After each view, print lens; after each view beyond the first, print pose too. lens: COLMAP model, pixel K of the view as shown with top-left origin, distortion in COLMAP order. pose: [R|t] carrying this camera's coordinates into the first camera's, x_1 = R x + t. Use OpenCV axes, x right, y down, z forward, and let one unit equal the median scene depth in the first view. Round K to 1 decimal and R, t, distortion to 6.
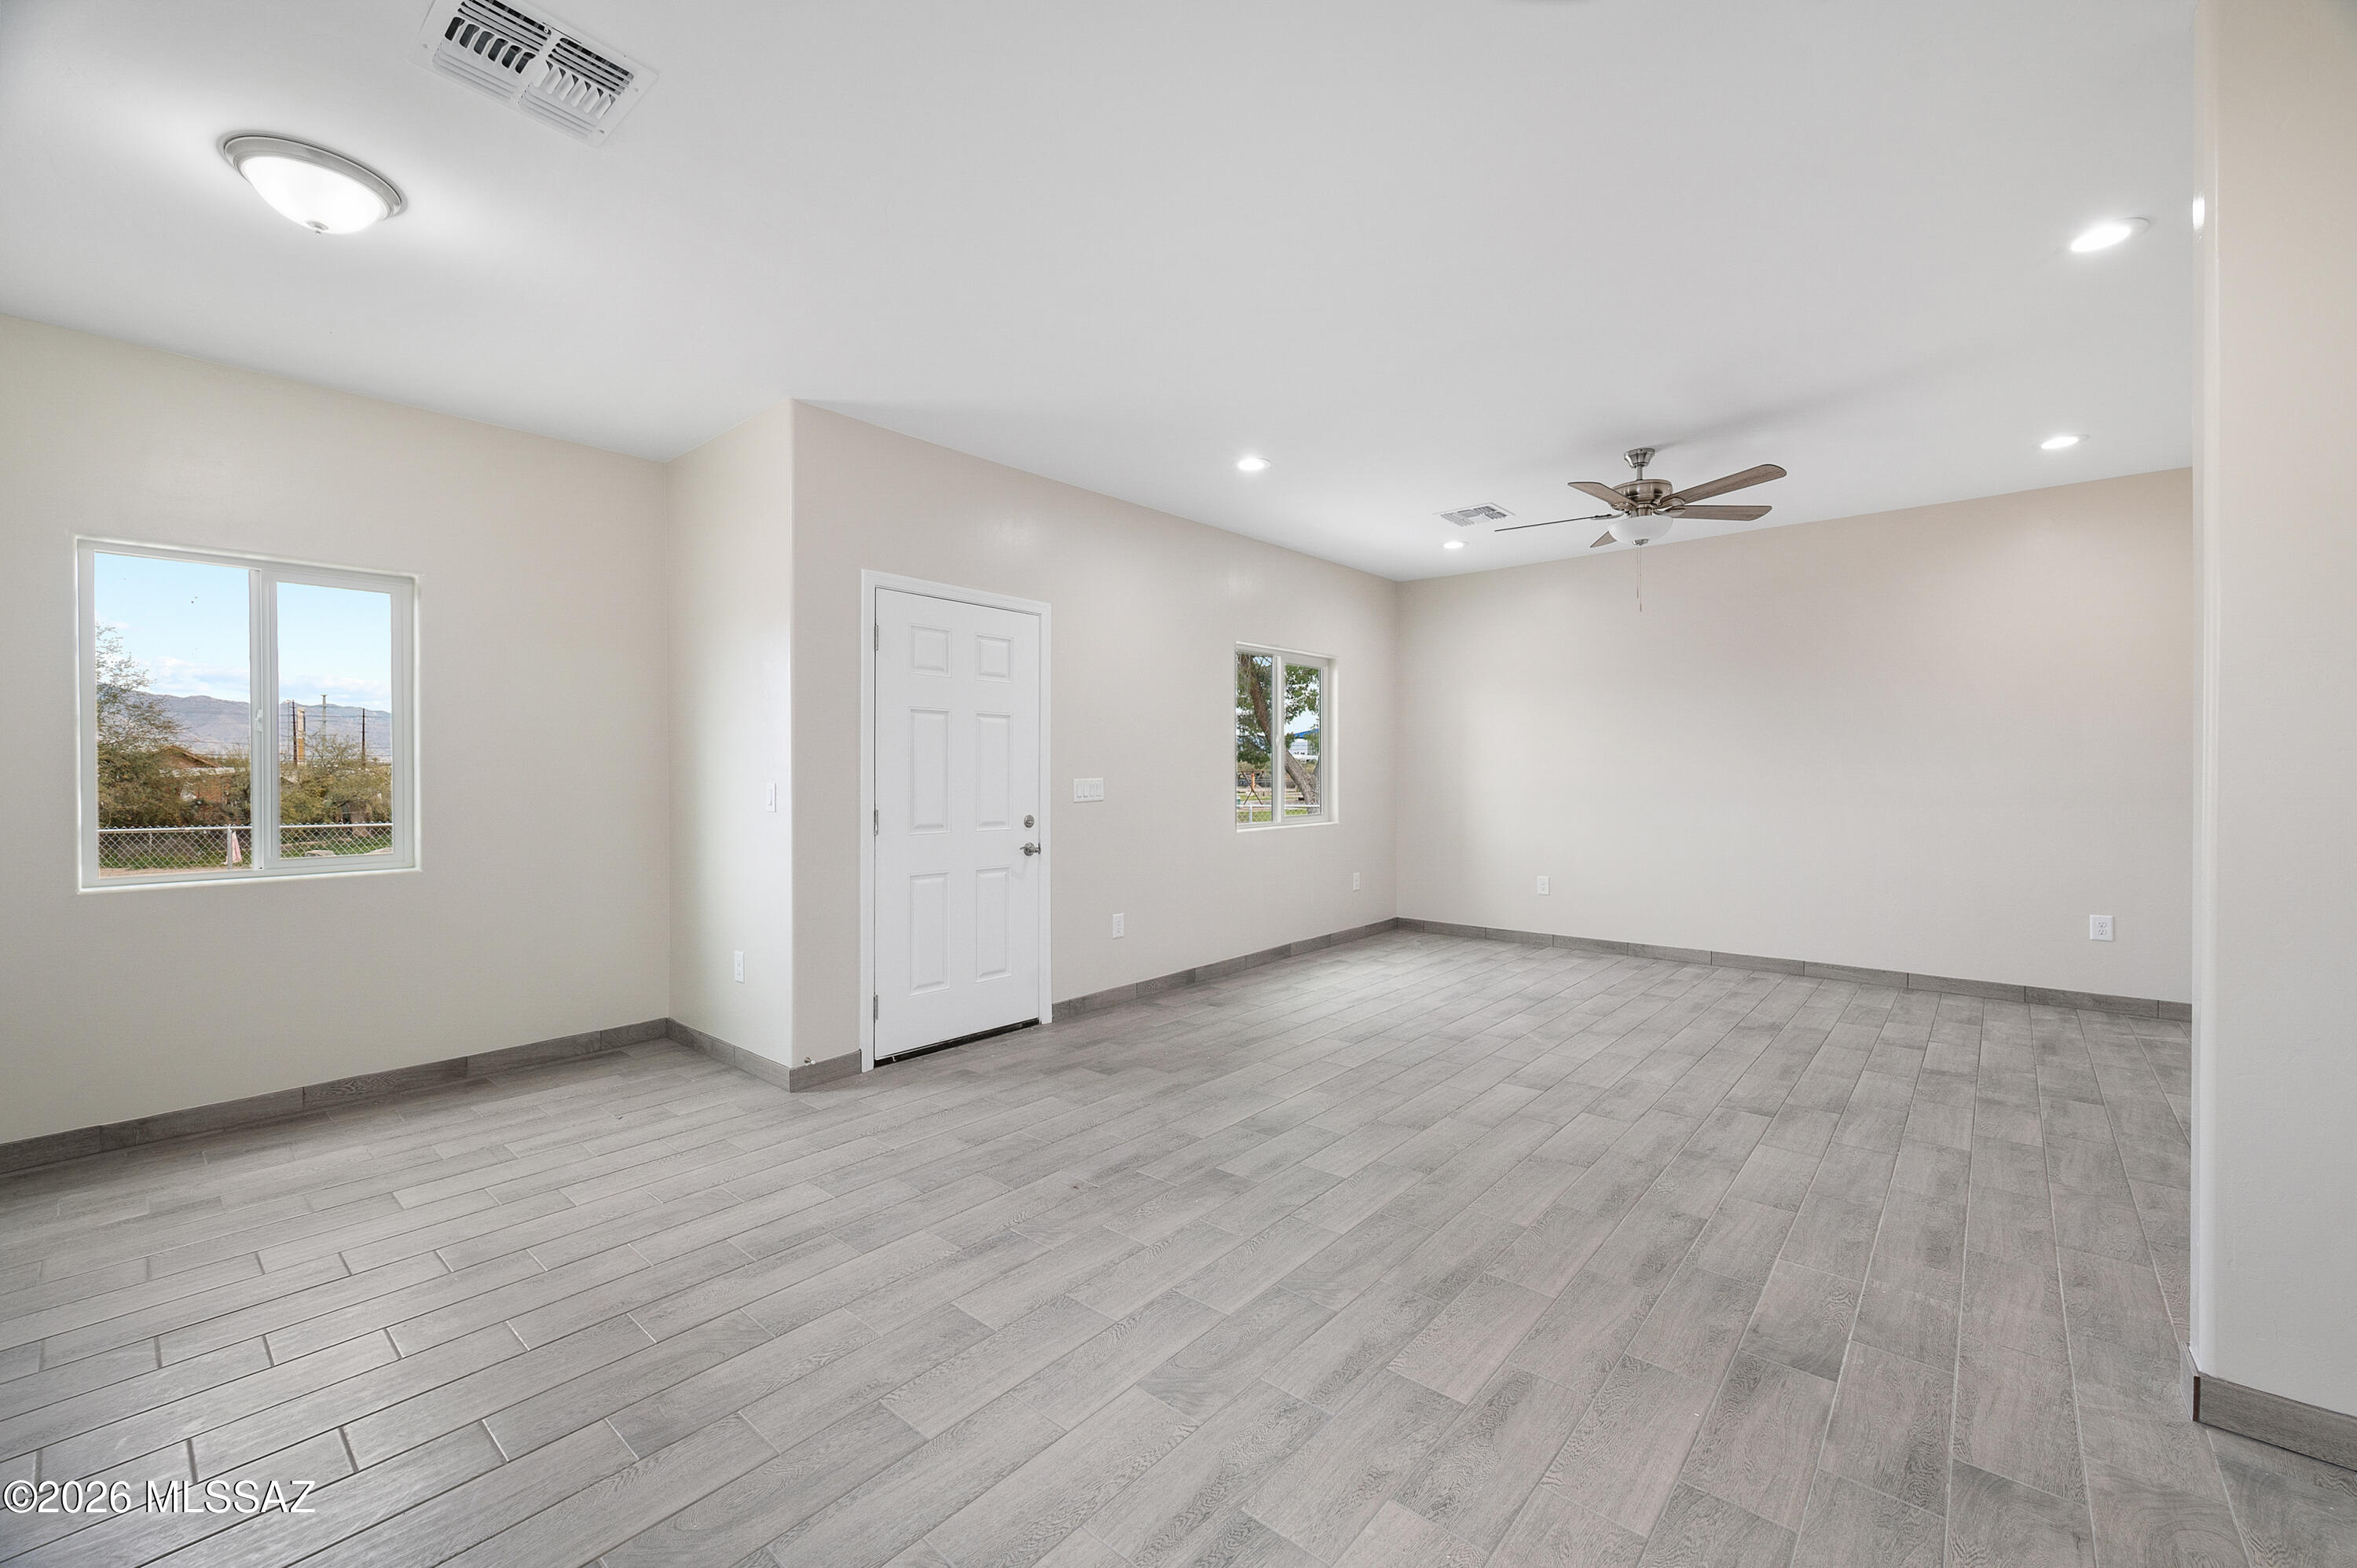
lens RADIAL K [[942.3, 0, 1190.2], [0, 942.3, 770.6], [0, 0, 1]] dist [0.003134, 0.000027]
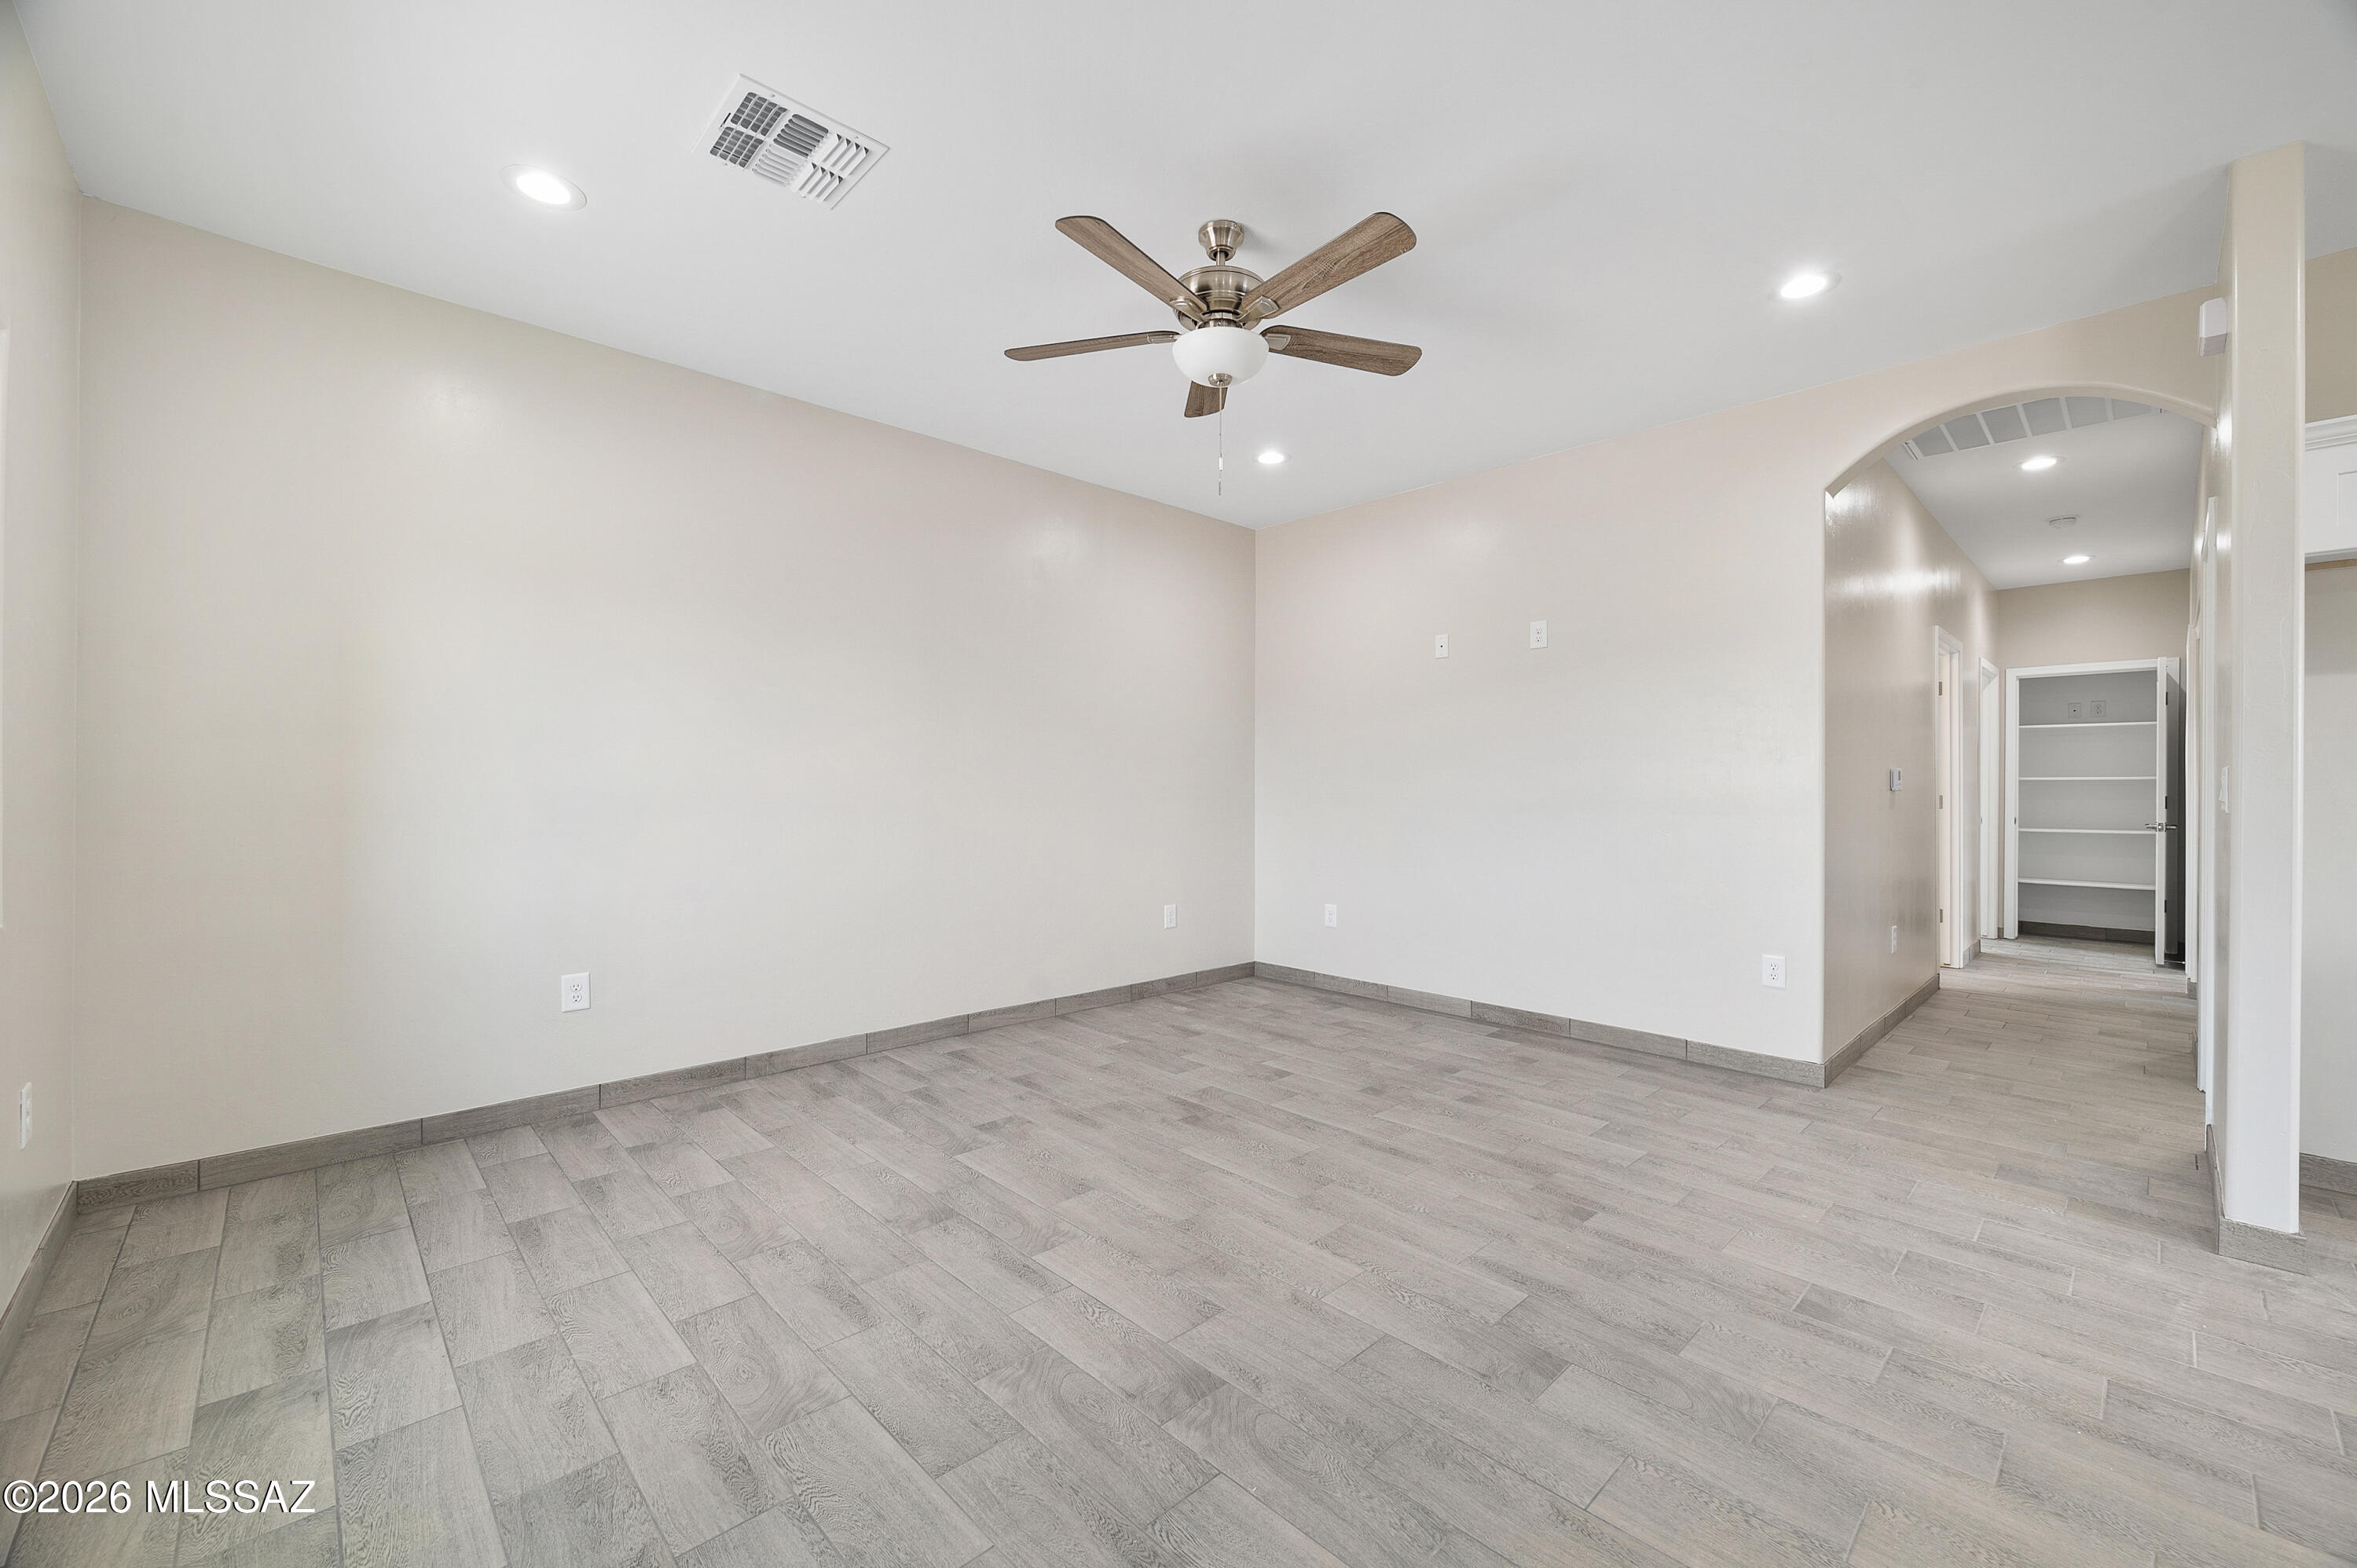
lens RADIAL K [[943.4, 0, 1187.5], [0, 943.4, 786.8], [0, 0, 1]] dist [-0.000123, -0.000081]
pose [[0.096252, 0.003728, 0.995350, -0.153972], [-0.004561, 0.999984, -0.003304, 0.025167], [-0.995347, -0.004221, 0.096268, 1.115289]]
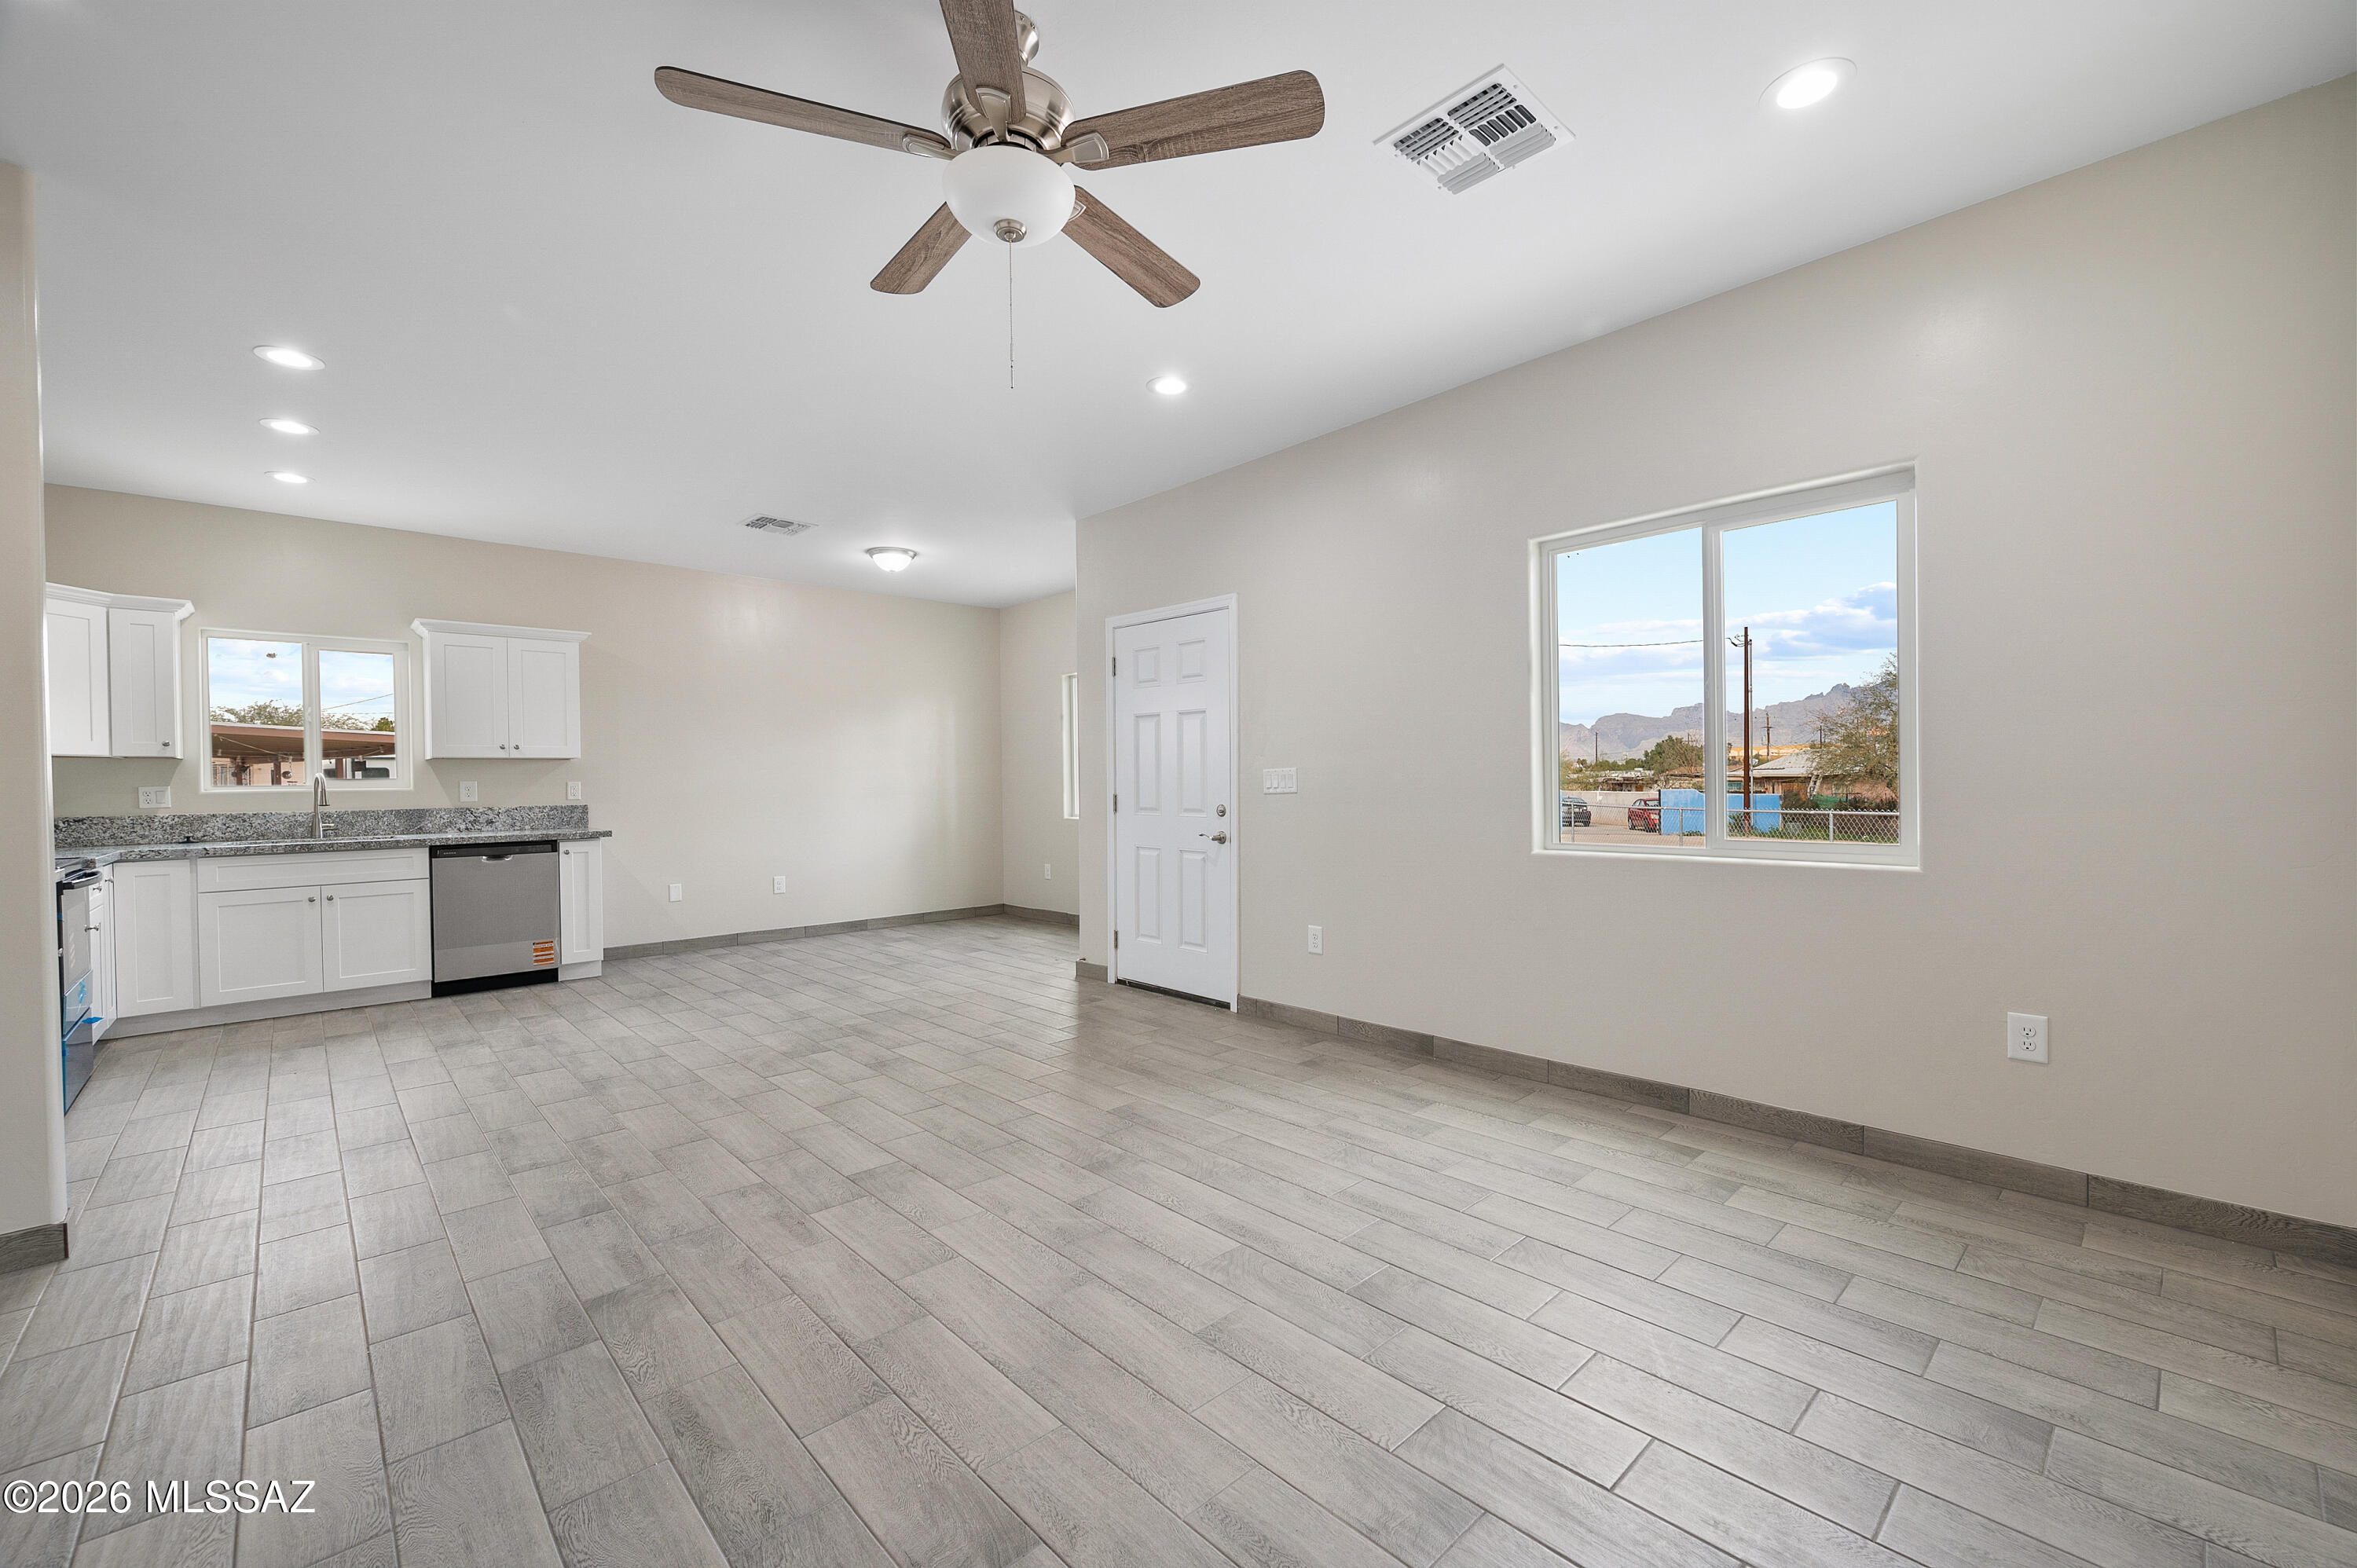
lens RADIAL K [[958.1, 0, 1189.7], [0, 958.1, 788.1], [0, 0, 1]] dist [-0.002671, -0.000056]
pose [[-0.105069, 0.013842, -0.994369, 1.071260], [0.015577, 0.999803, 0.012272, 0.018819], [0.994343, -0.014199, -0.105264, 1.310368]]
